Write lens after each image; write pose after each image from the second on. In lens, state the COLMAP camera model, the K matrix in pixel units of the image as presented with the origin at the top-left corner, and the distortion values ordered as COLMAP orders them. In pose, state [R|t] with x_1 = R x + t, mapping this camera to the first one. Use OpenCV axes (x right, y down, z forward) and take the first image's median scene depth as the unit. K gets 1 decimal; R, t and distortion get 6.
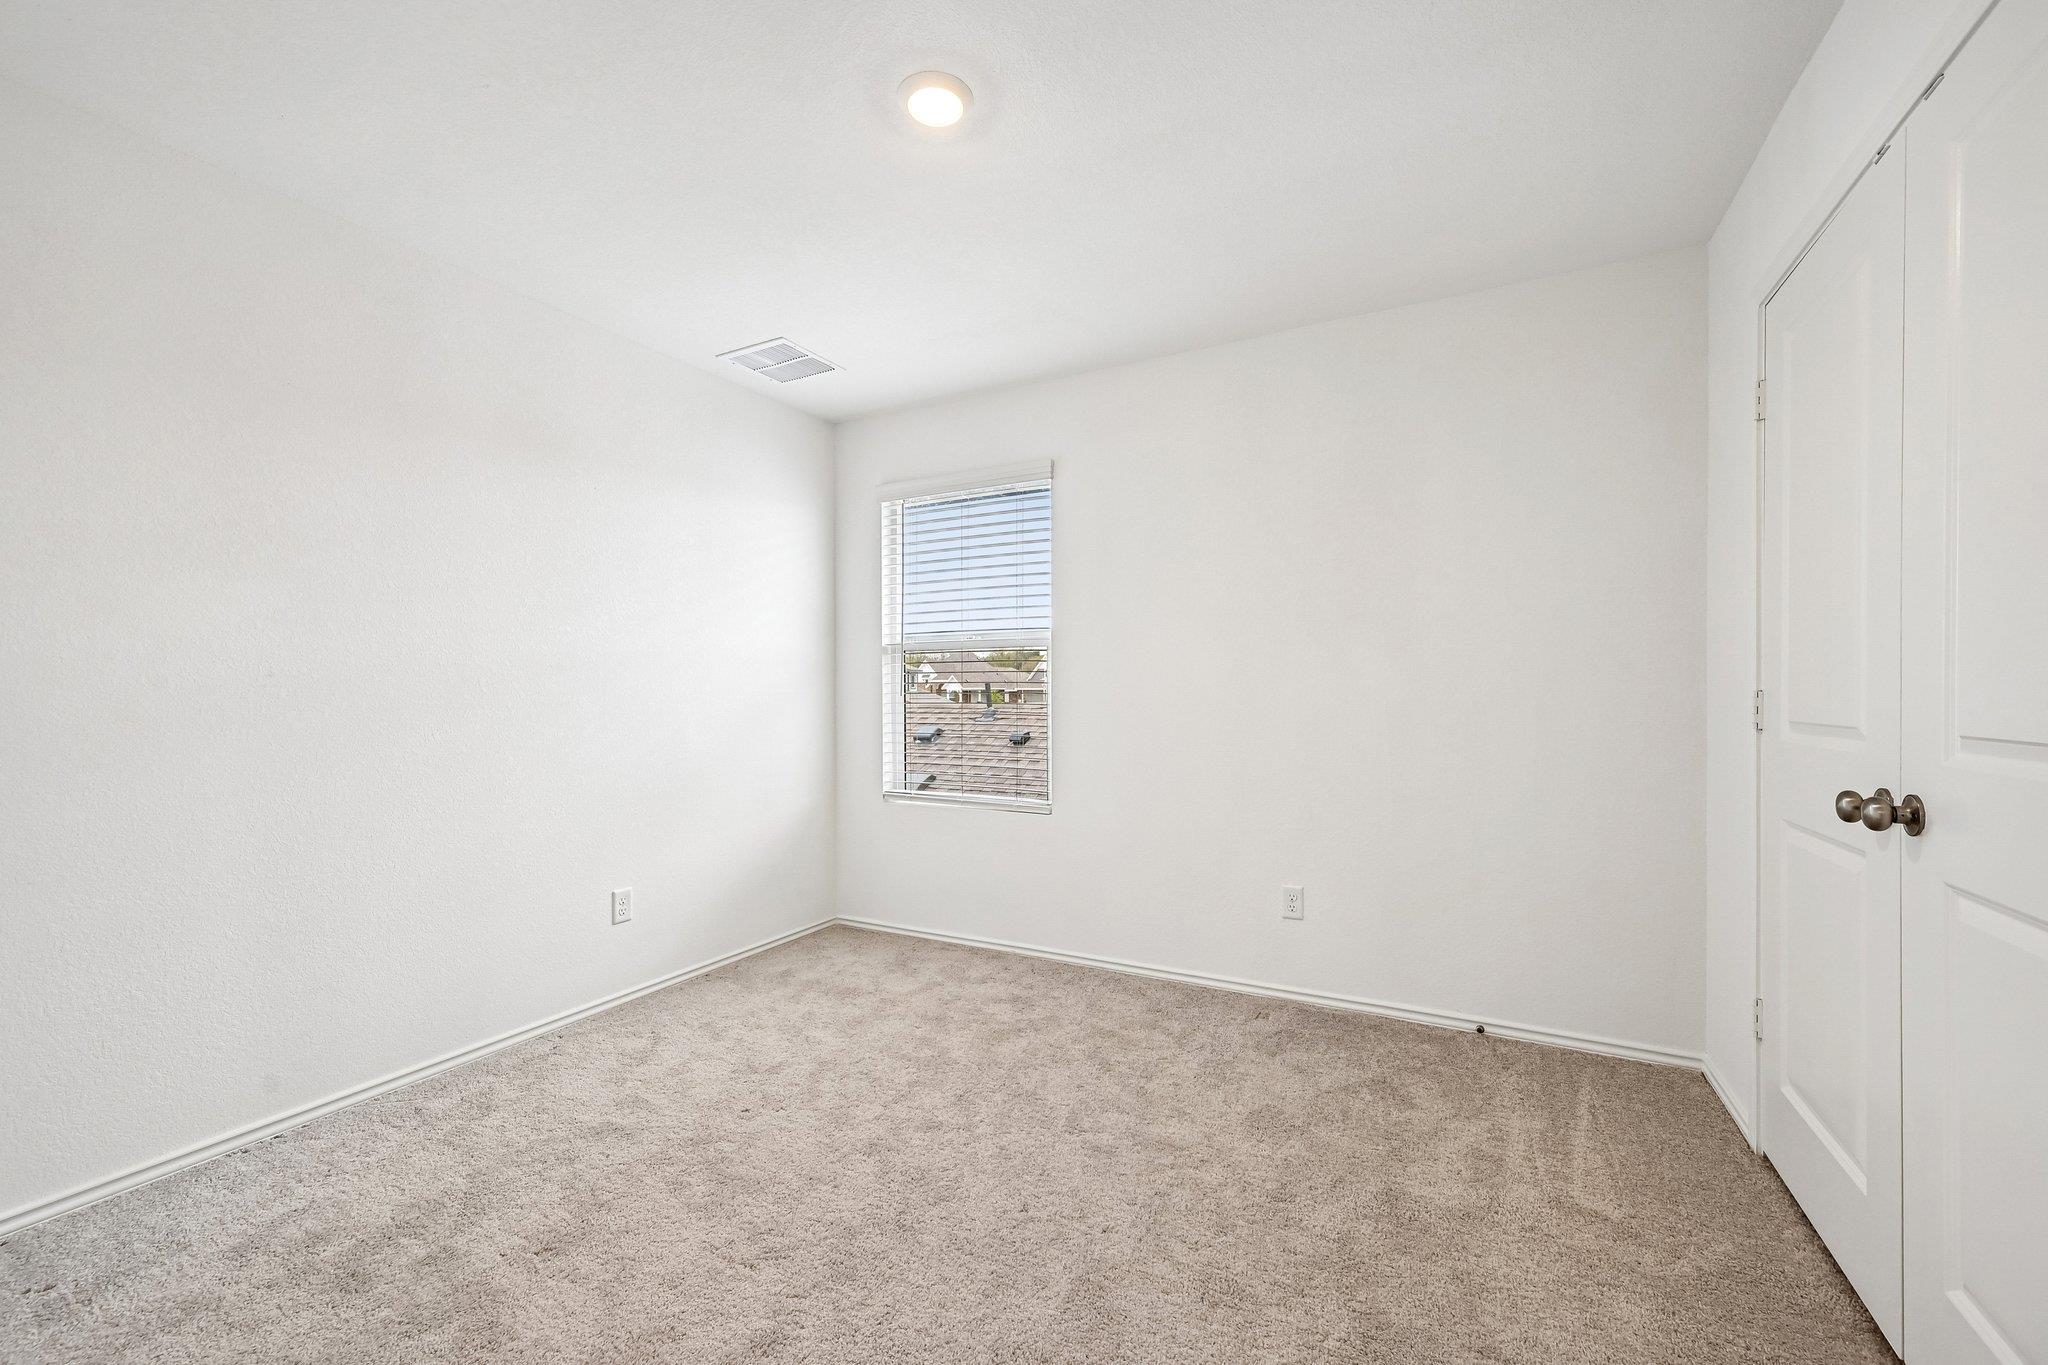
lens RADIAL K [[831.4, 0, 1022.6], [0, 831.4, 684.3], [0, 0, 1]] dist [-0.000484, -0.000030]
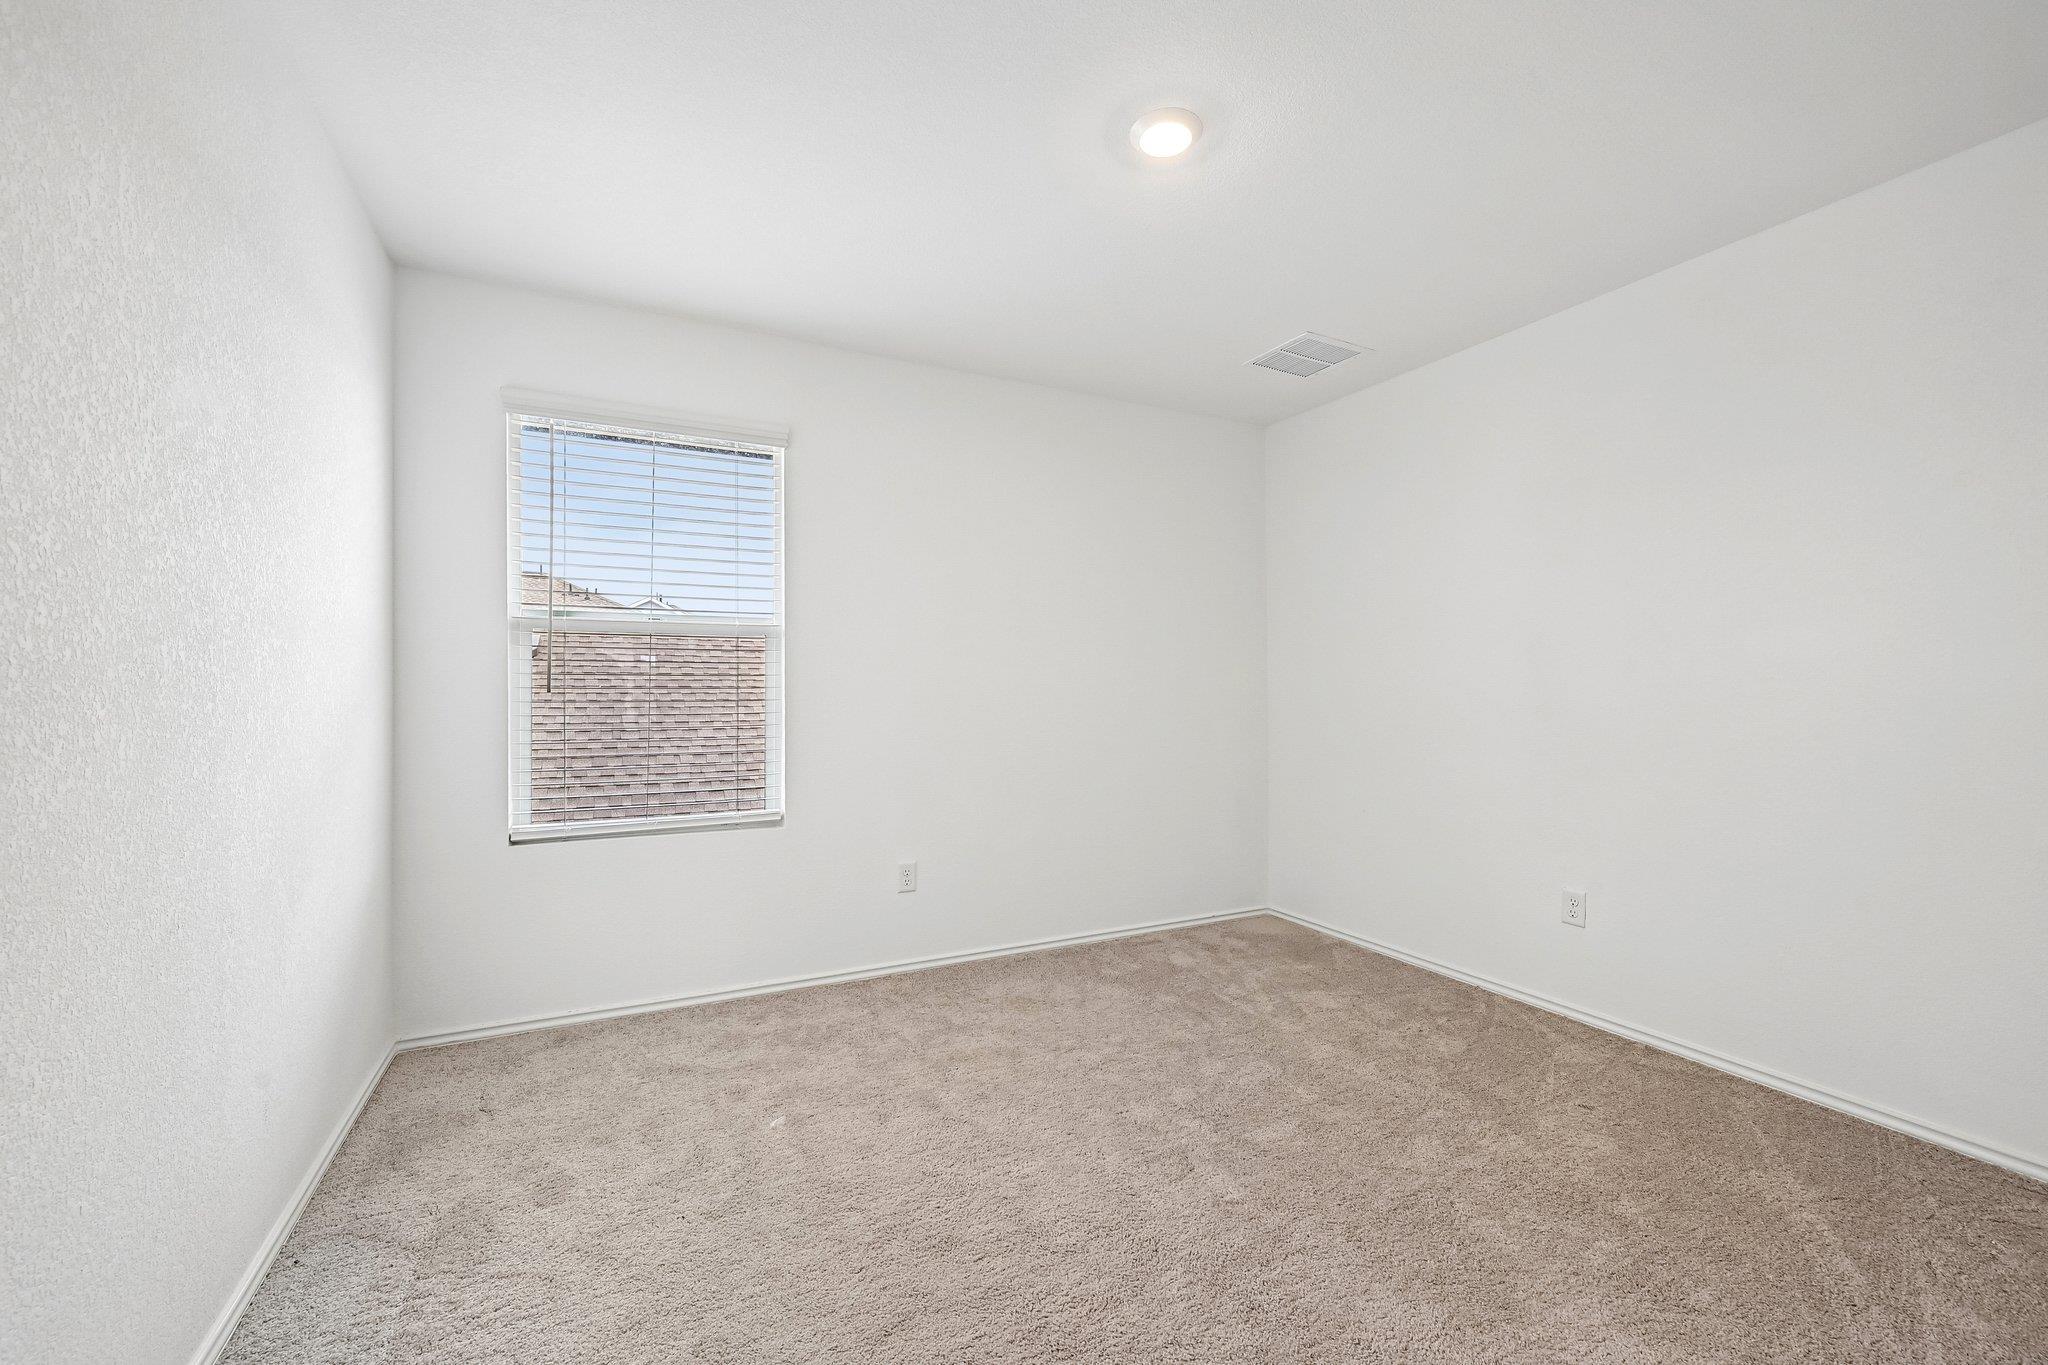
lens RADIAL K [[808.0, 0, 1024.0], [0, 808.0, 682.5], [0, 0, 1]] dist [0.000867, -0.000021]
pose [[0.577769, 0.009314, 0.816147, -0.467126], [-0.008768, 0.999948, -0.005205, 0.004873], [-0.816153, -0.004149, 0.577820, 0.269742]]
